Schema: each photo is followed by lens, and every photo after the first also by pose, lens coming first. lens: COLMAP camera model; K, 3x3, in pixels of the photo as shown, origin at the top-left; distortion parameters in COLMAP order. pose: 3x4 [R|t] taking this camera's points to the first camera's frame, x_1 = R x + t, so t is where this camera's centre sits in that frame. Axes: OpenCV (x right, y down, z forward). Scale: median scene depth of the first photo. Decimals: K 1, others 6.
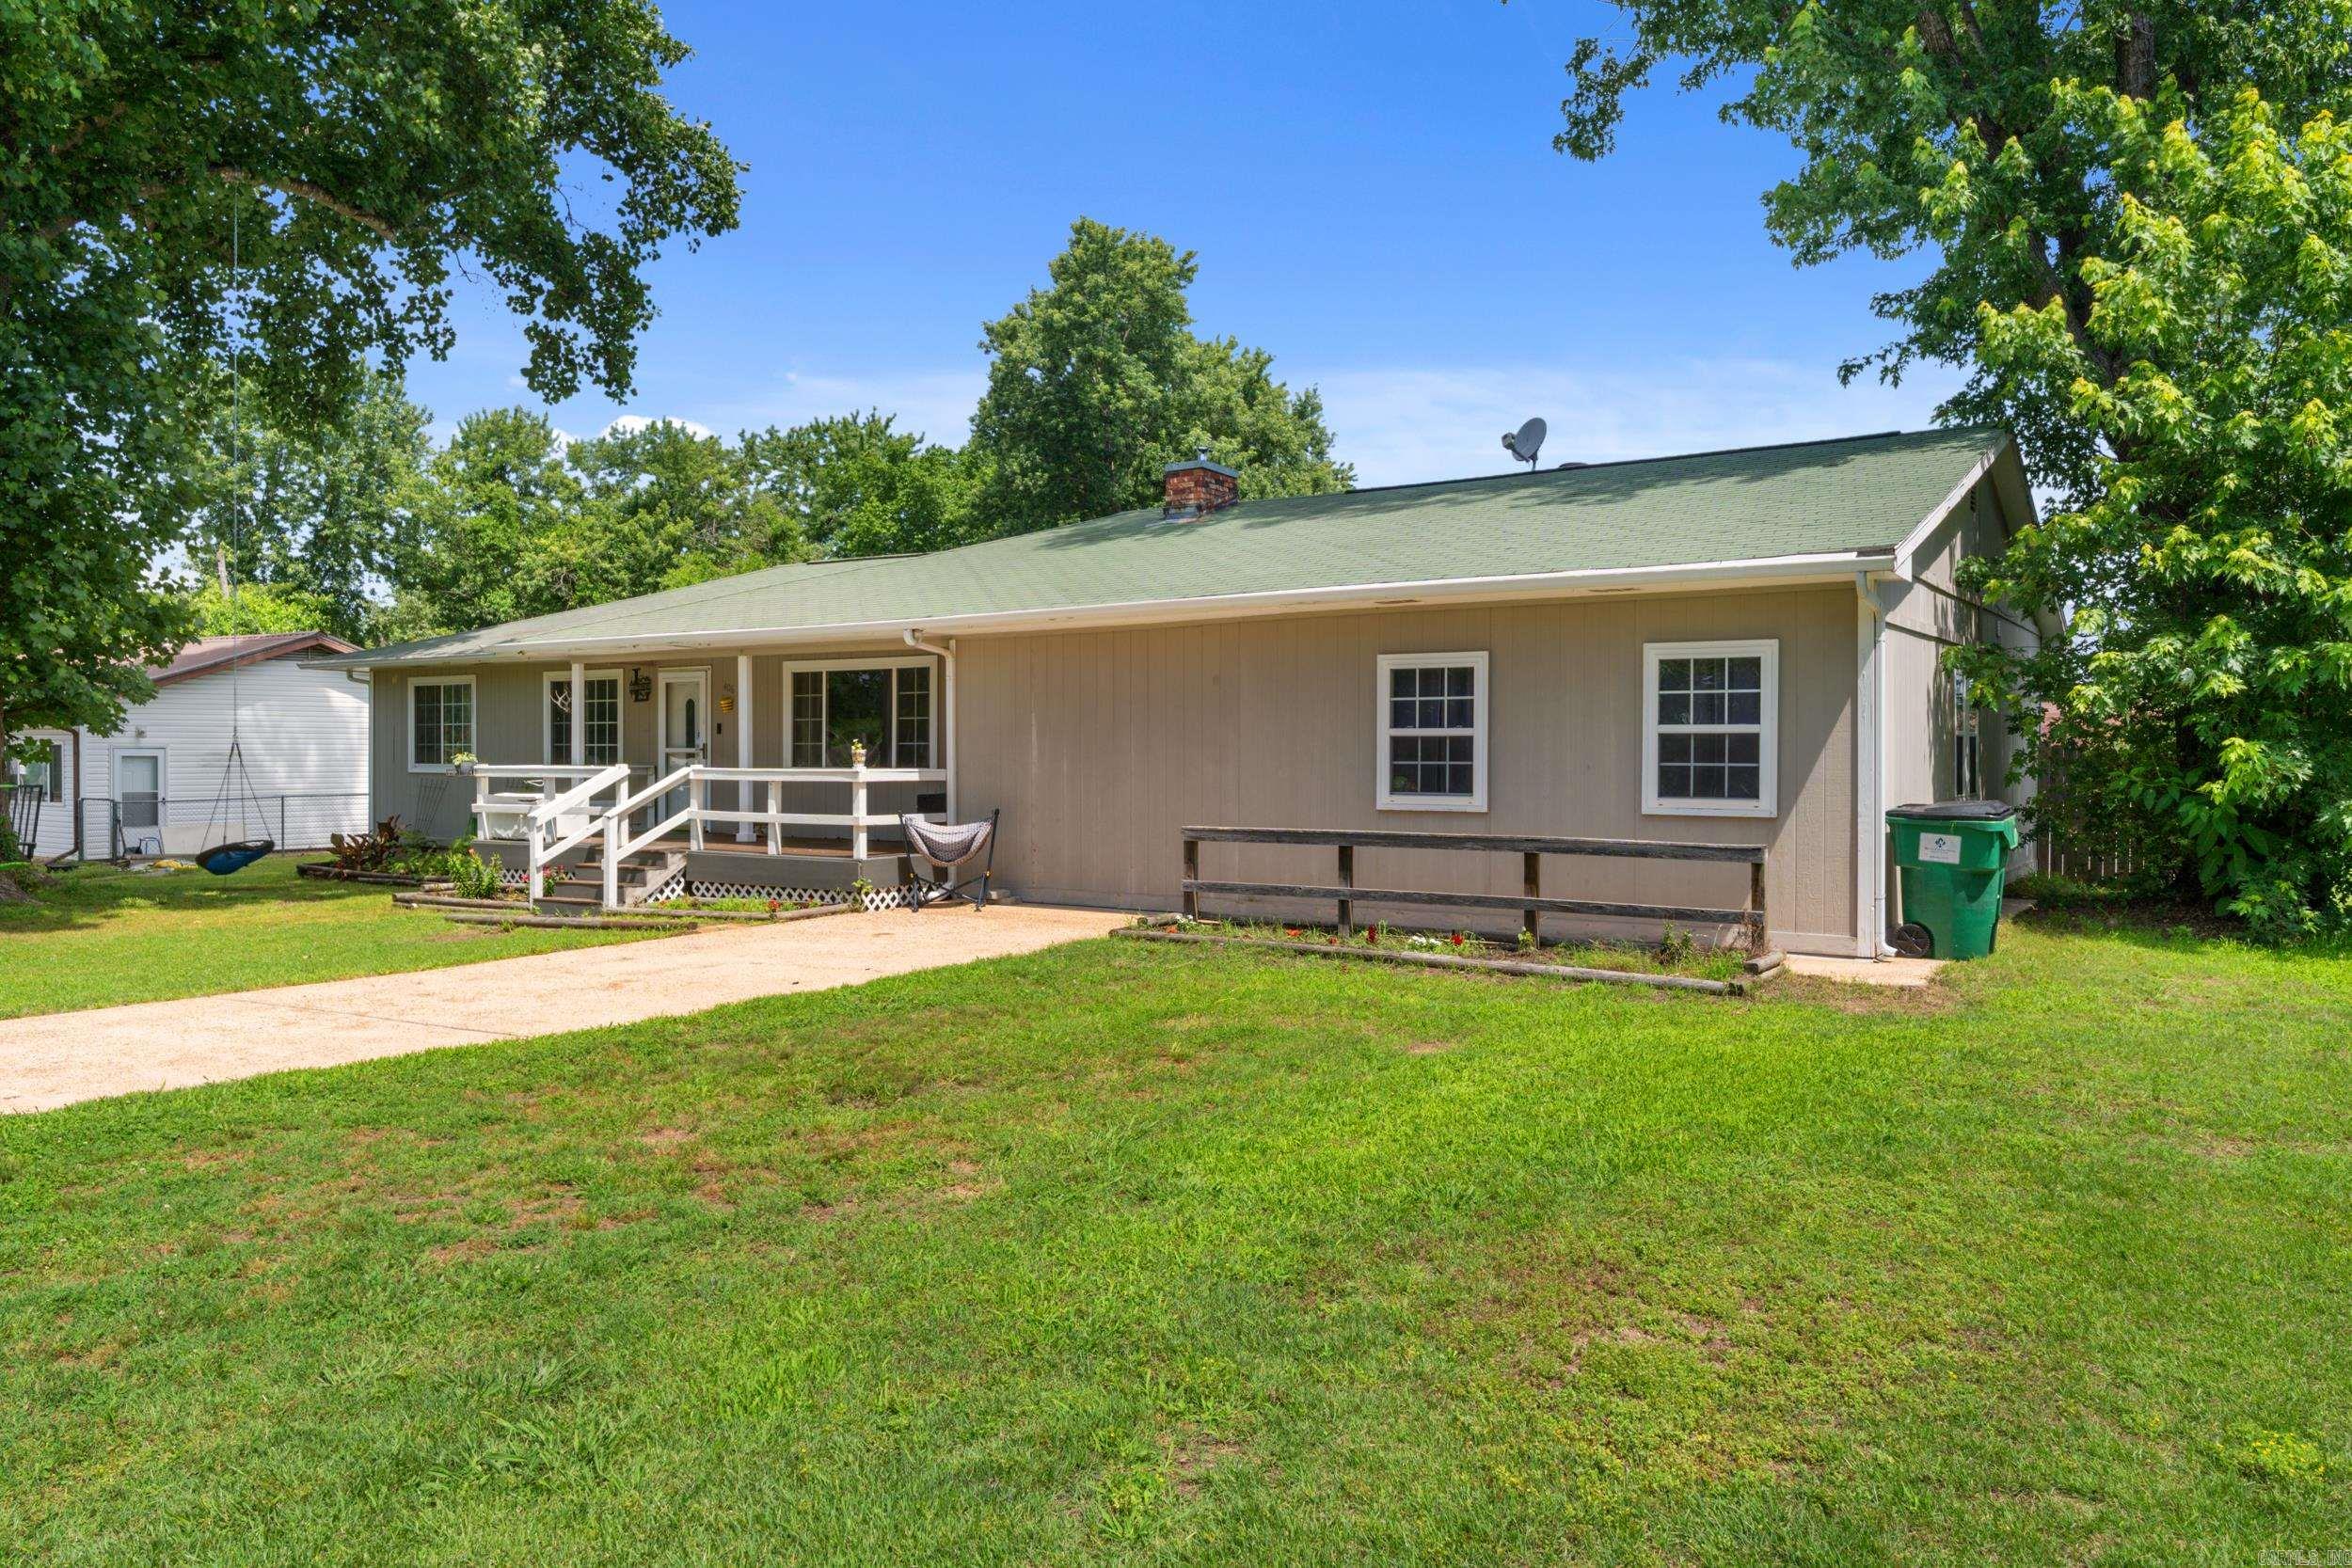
lens RADIAL K [[1686.3, 0, 1173.3], [0, 1686.3, 783.5], [0, 0, 1]] dist [-0.061174, 0.001740]
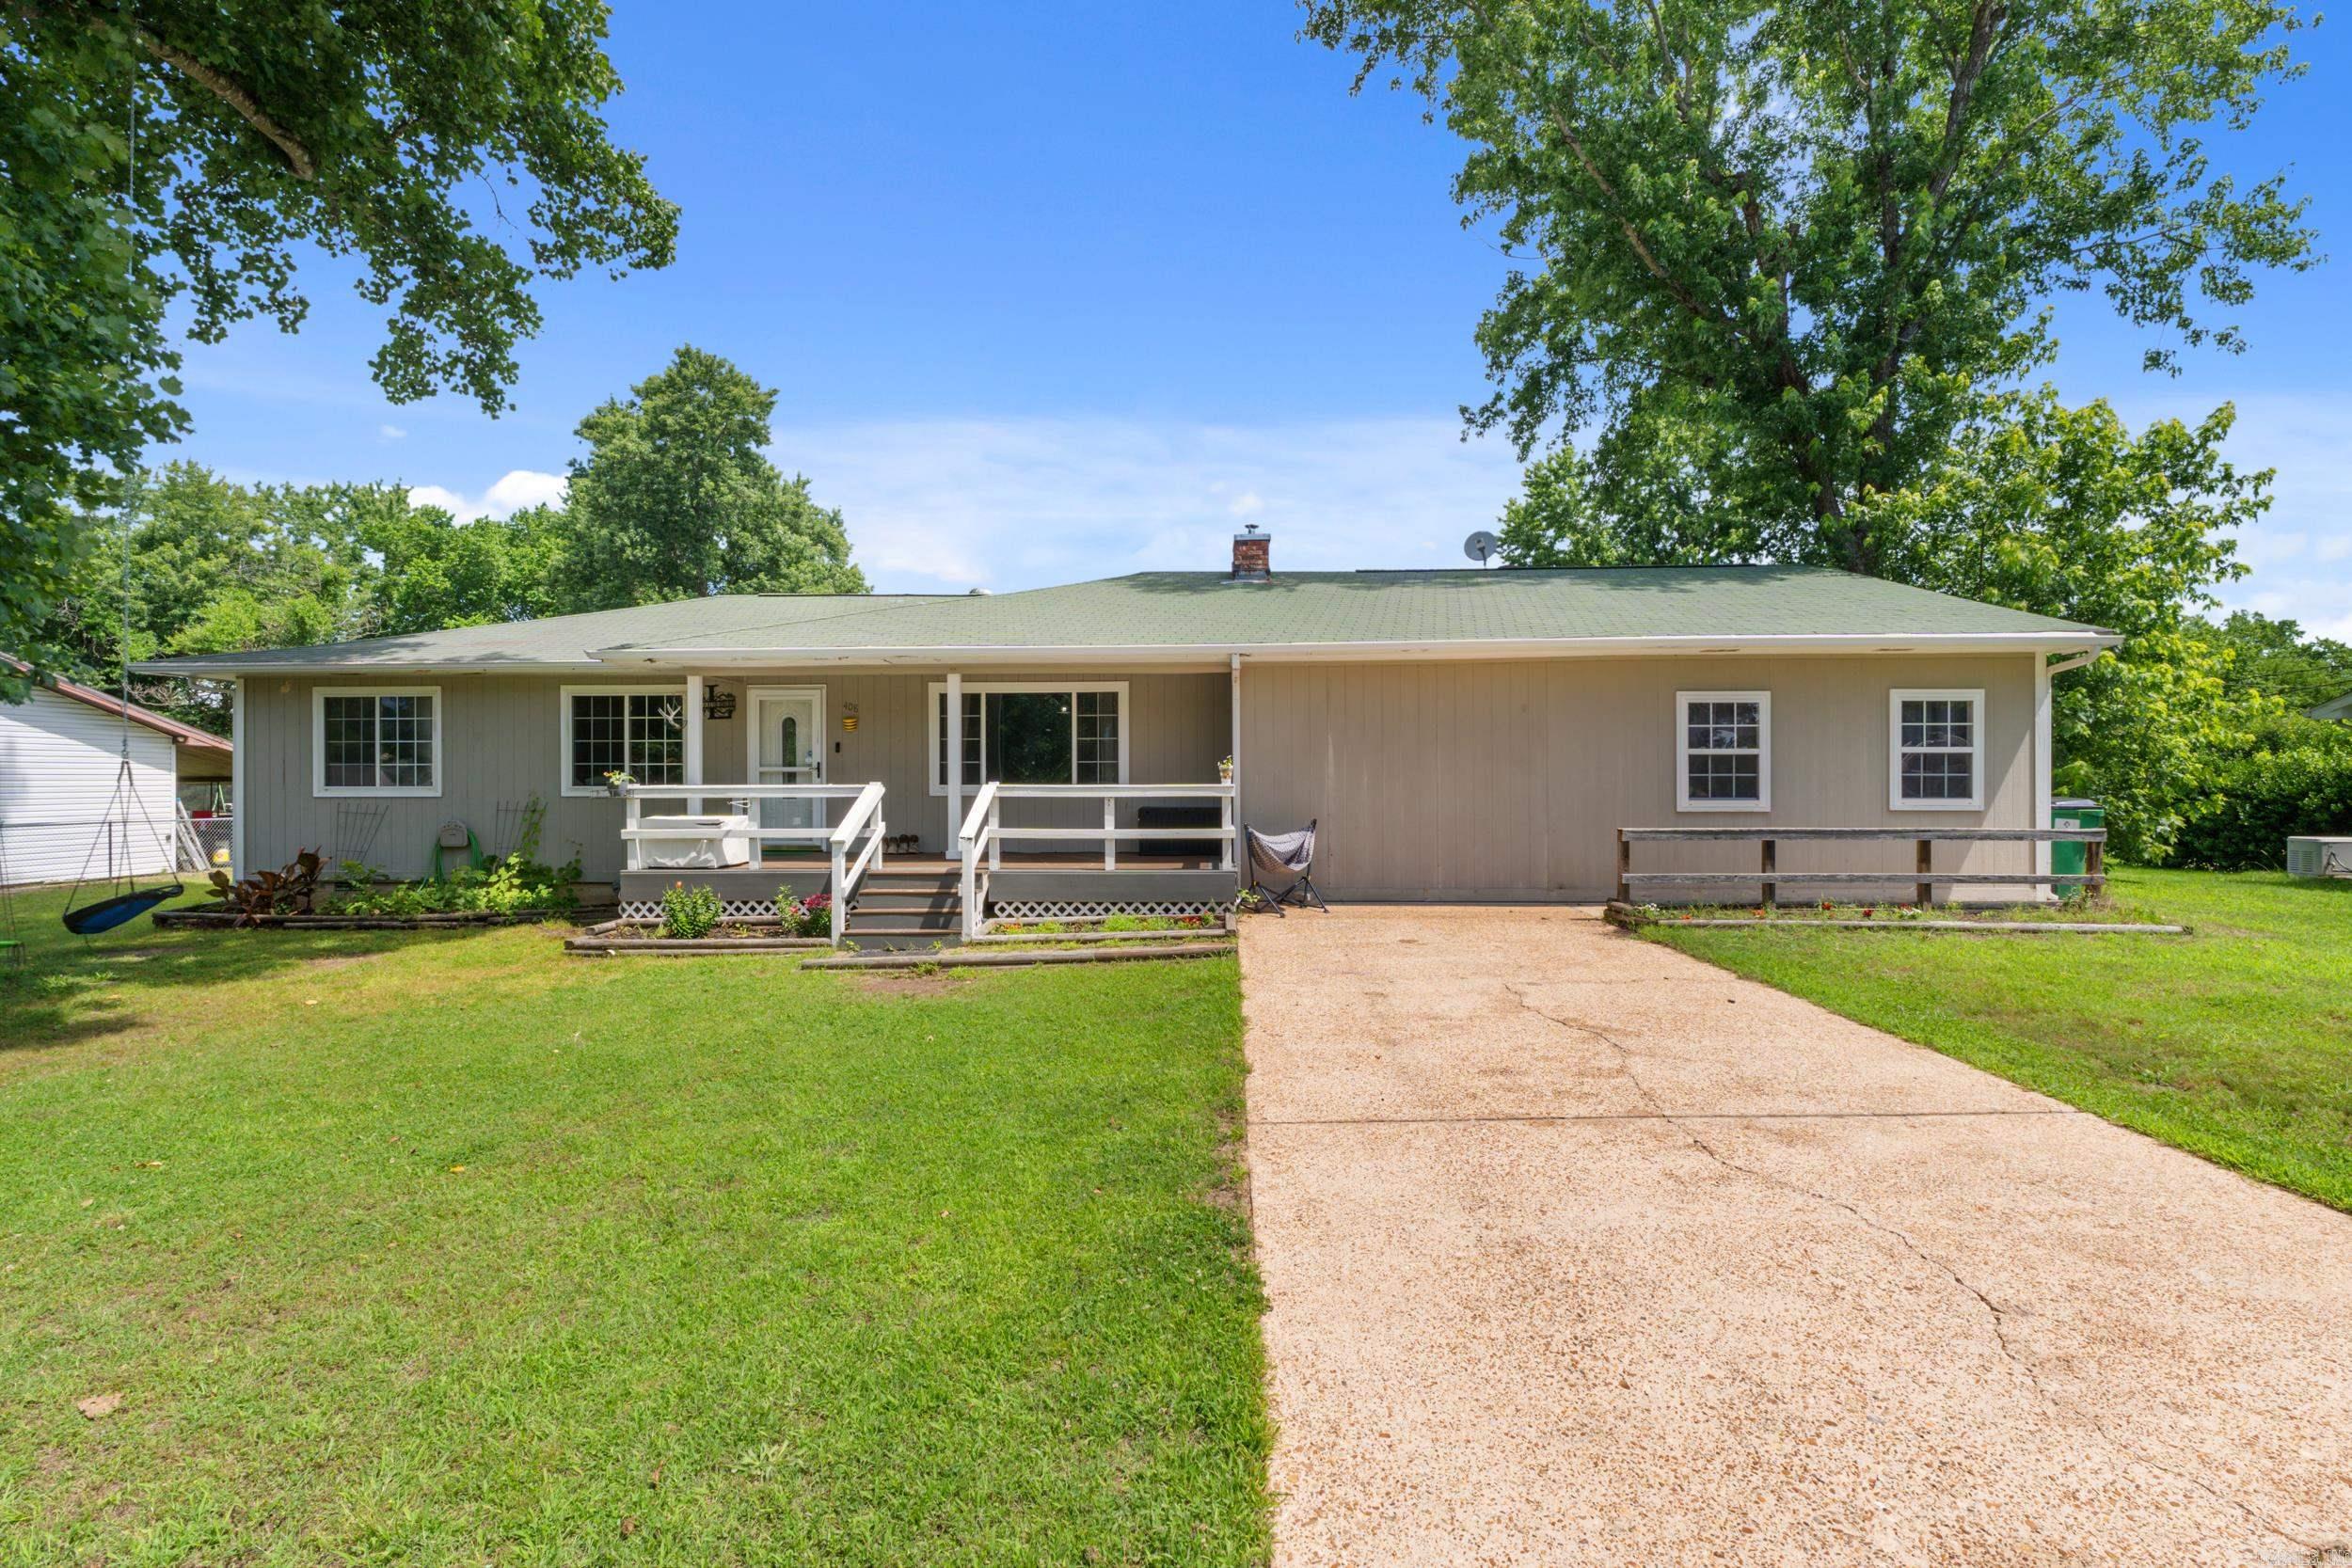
lens RADIAL K [[1080.8, 0, 1174.8], [0, 1080.8, 782.5], [0, 0, 1]] dist [-0.011344, -0.000363]
pose [[0.851708, -0.008242, 0.523953, -0.461400], [0.013635, 0.999886, -0.006436, -0.004788], [-0.523840, 0.012625, 0.851723, 0.360281]]
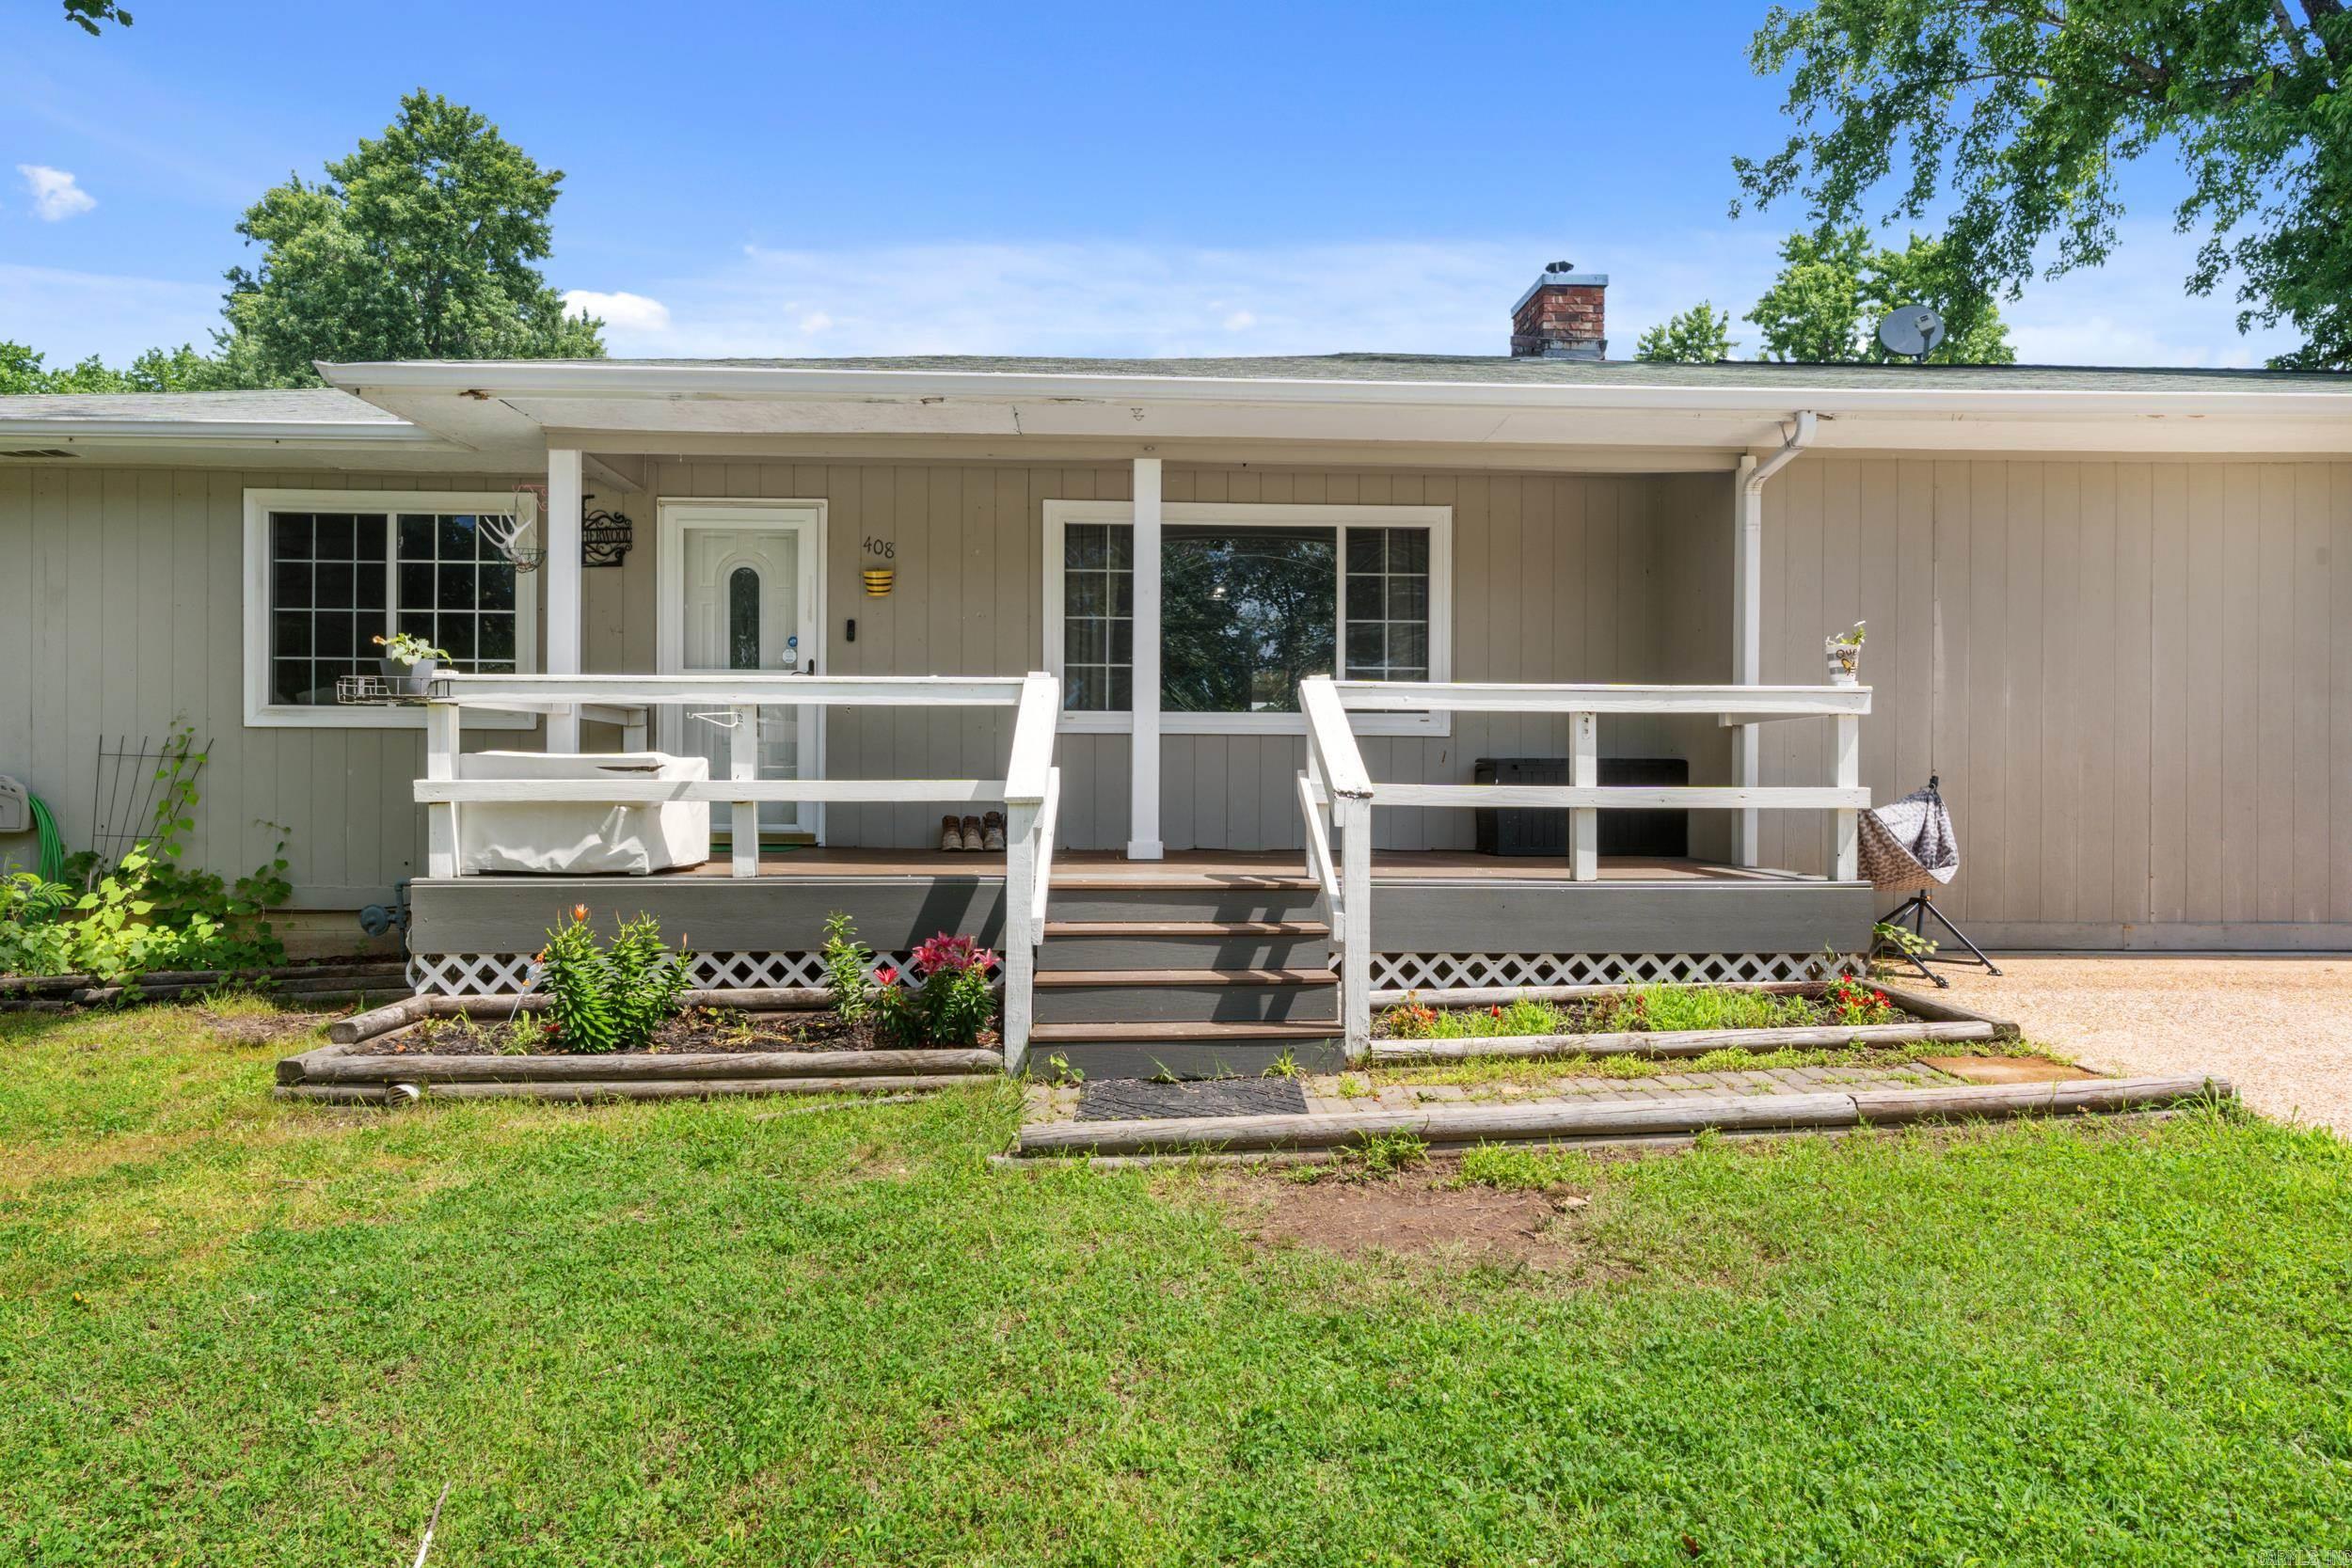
lens RADIAL K [[1407.7, 0, 1175.3], [0, 1407.7, 797.7], [0, 0, 1]] dist [-0.005195, -0.000345]
pose [[0.803946, -0.005638, 0.594676, -0.460881], [0.005627, 0.999982, 0.001874, 0.016353], [-0.594676, 0.001840, 0.803963, 0.649259]]
